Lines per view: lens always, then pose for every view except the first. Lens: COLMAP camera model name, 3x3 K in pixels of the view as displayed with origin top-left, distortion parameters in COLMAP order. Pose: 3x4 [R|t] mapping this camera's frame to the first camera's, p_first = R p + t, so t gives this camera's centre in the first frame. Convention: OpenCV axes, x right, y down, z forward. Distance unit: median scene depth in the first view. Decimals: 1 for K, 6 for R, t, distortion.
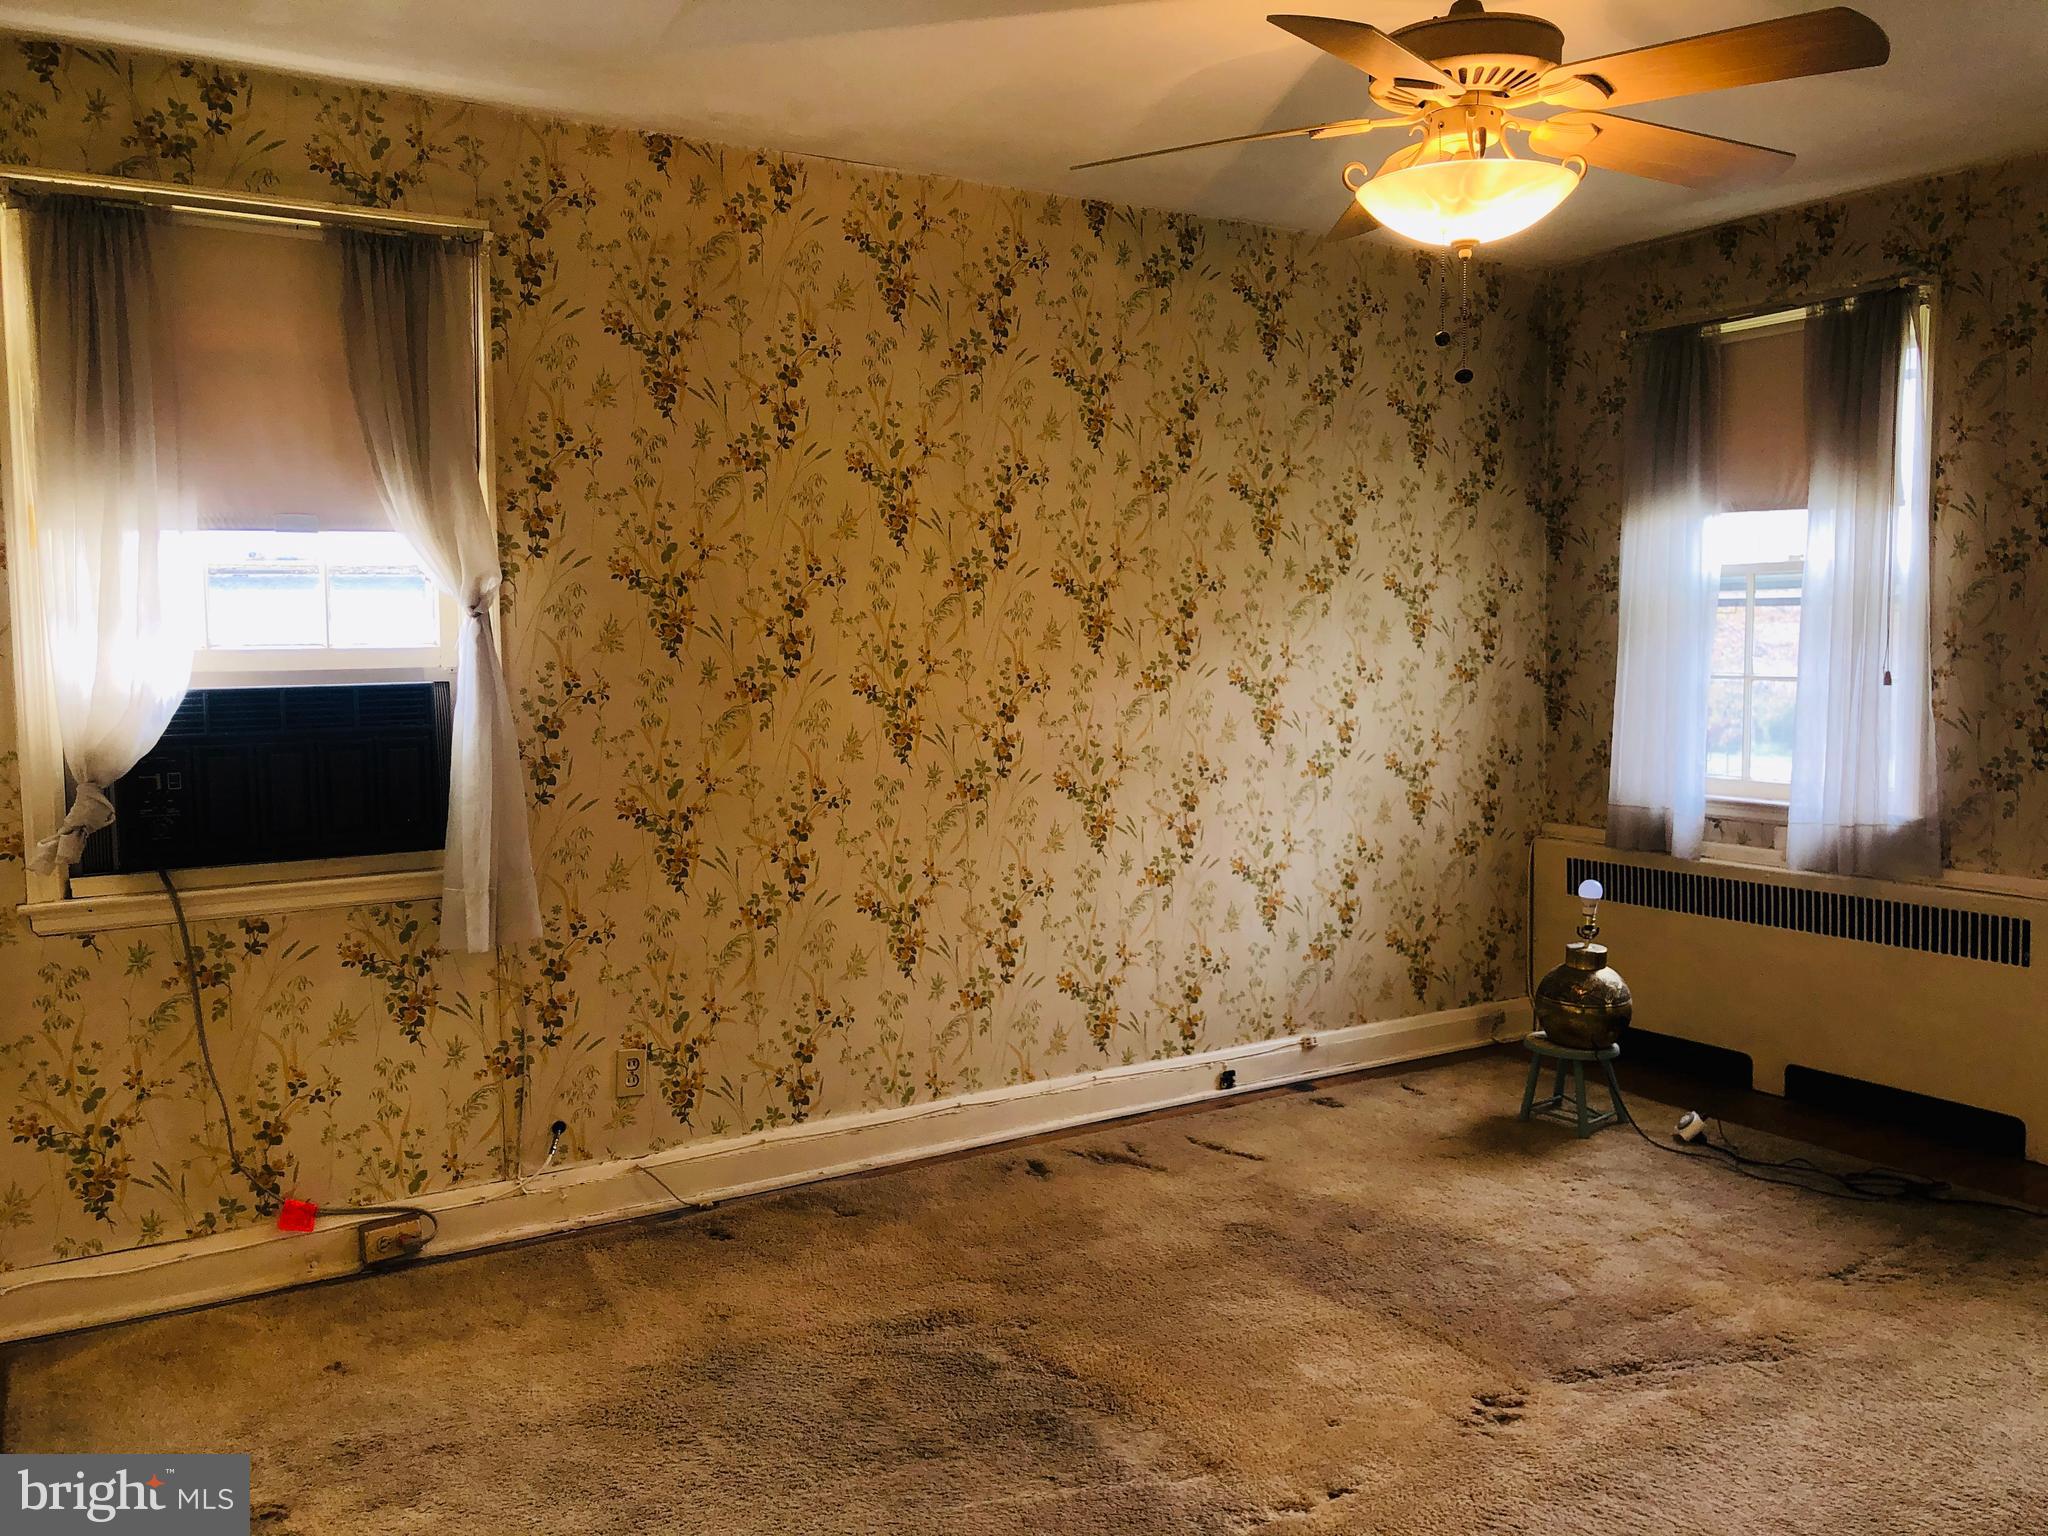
lens RADIAL K [[1685.6, 0, 1034.5], [0, 1685.6, 748.3], [0, 0, 1]] dist [0.040470, -0.042587]
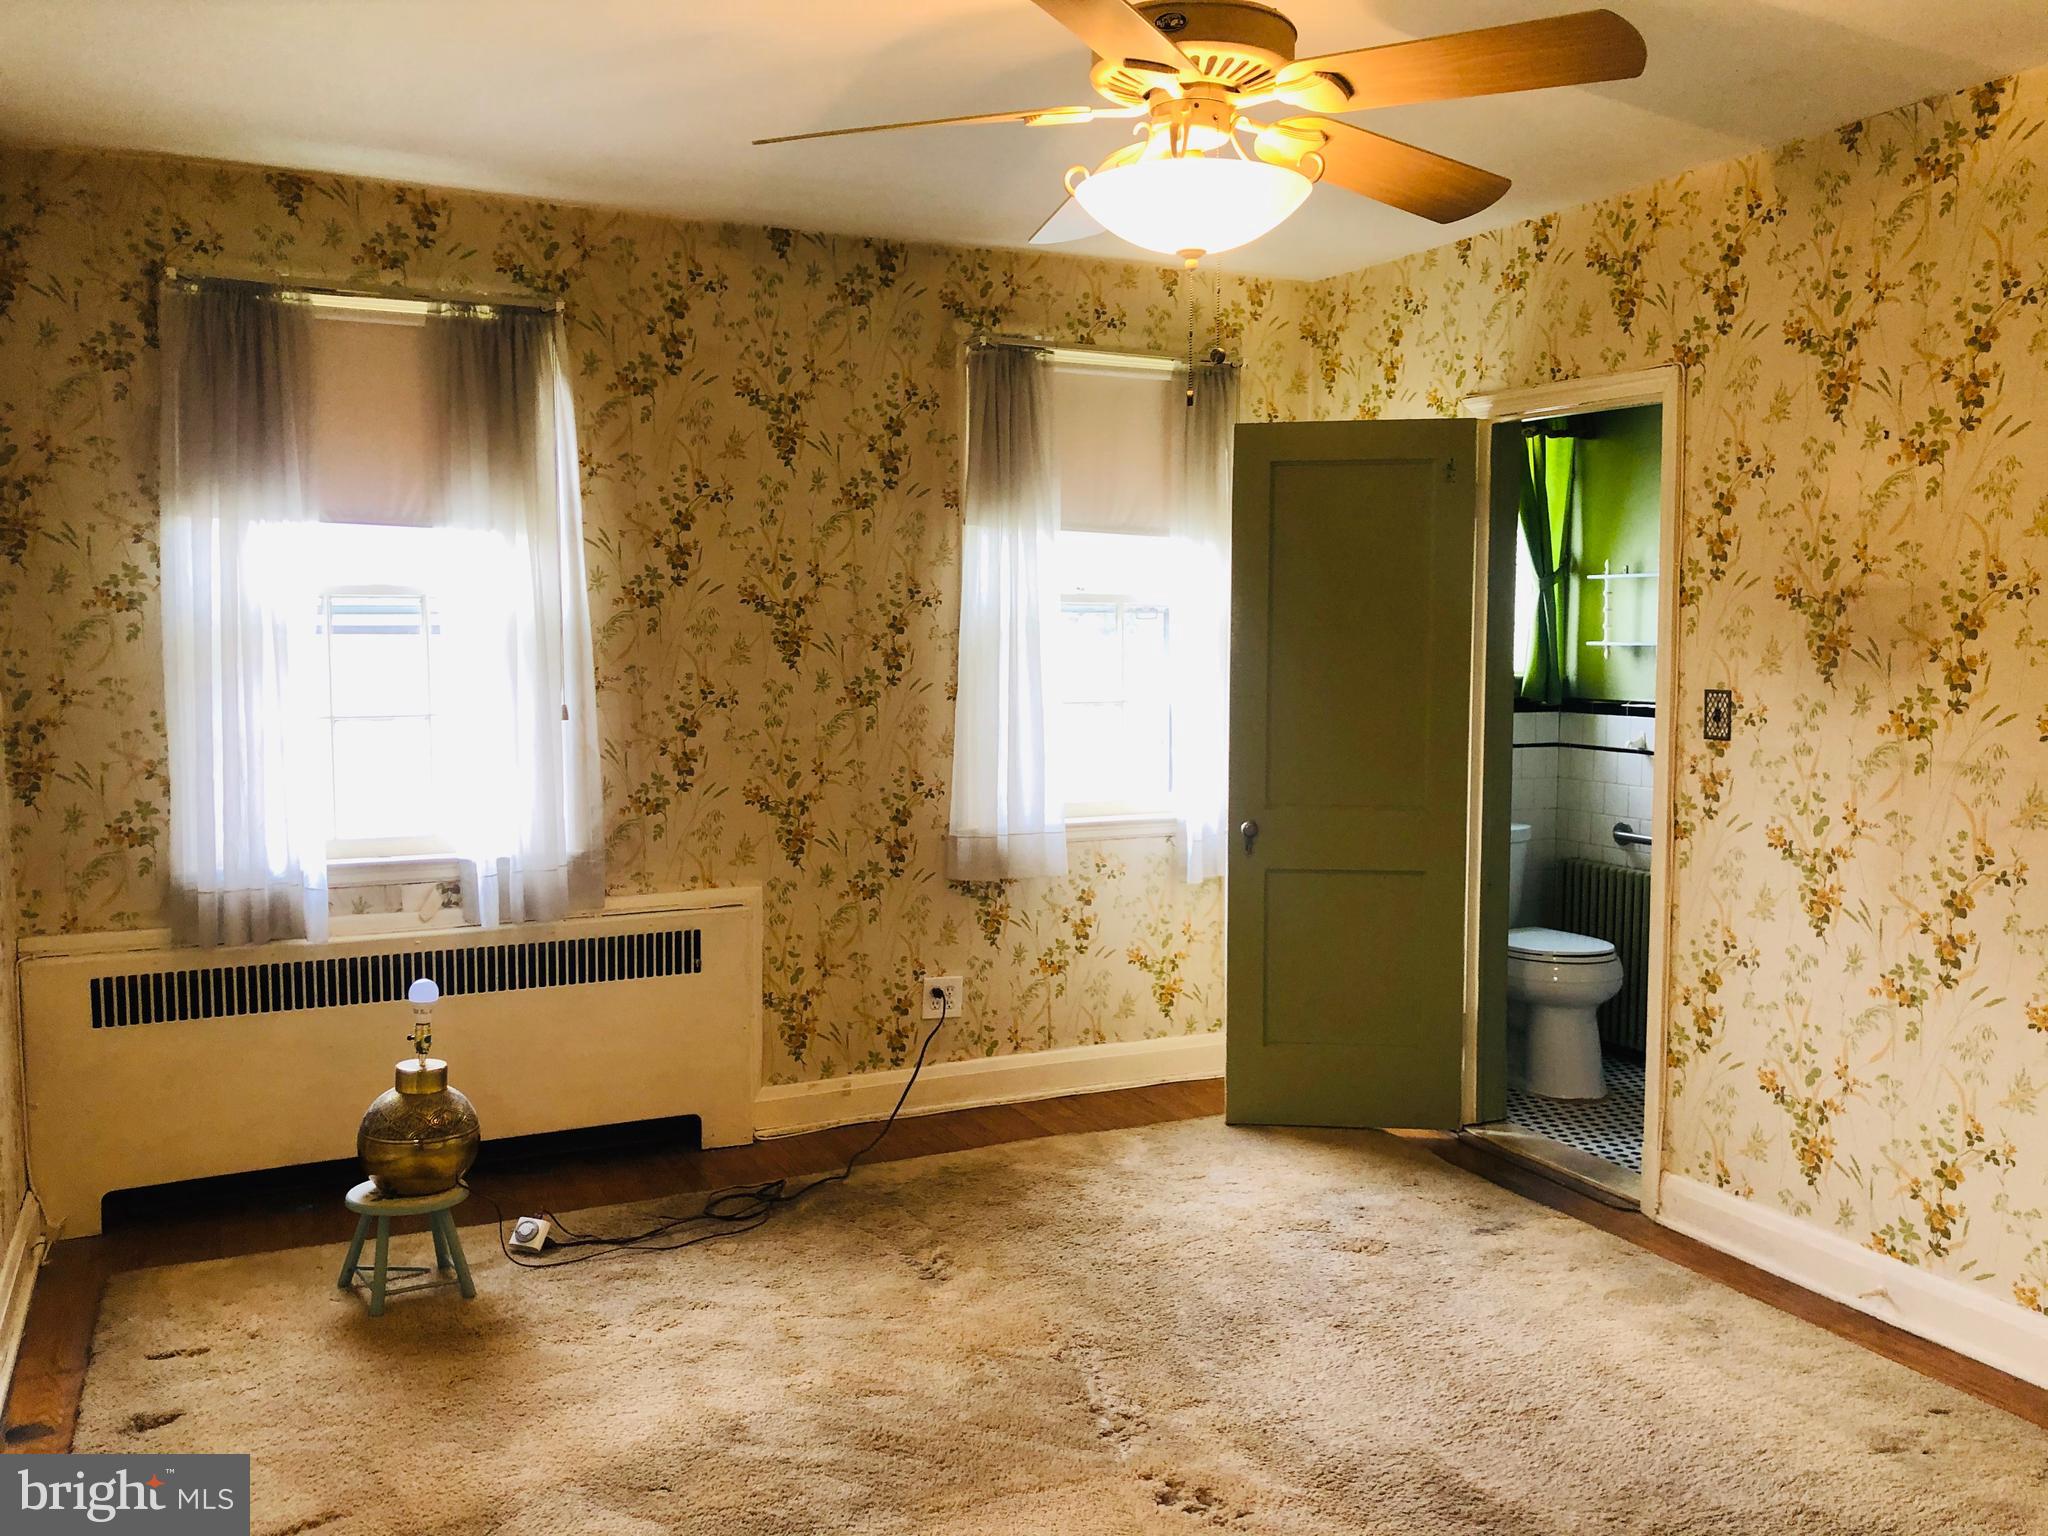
lens RADIAL K [[1667.1, 0, 989.7], [0, 1667.1, 762.0], [0, 0, 1]] dist [-0.000546, -0.010534]
pose [[0.105881, -0.070387, 0.991884, -0.448886], [0.065904, 0.995795, 0.063629, -0.061791], [-0.992192, 0.058632, 0.110075, 0.699318]]
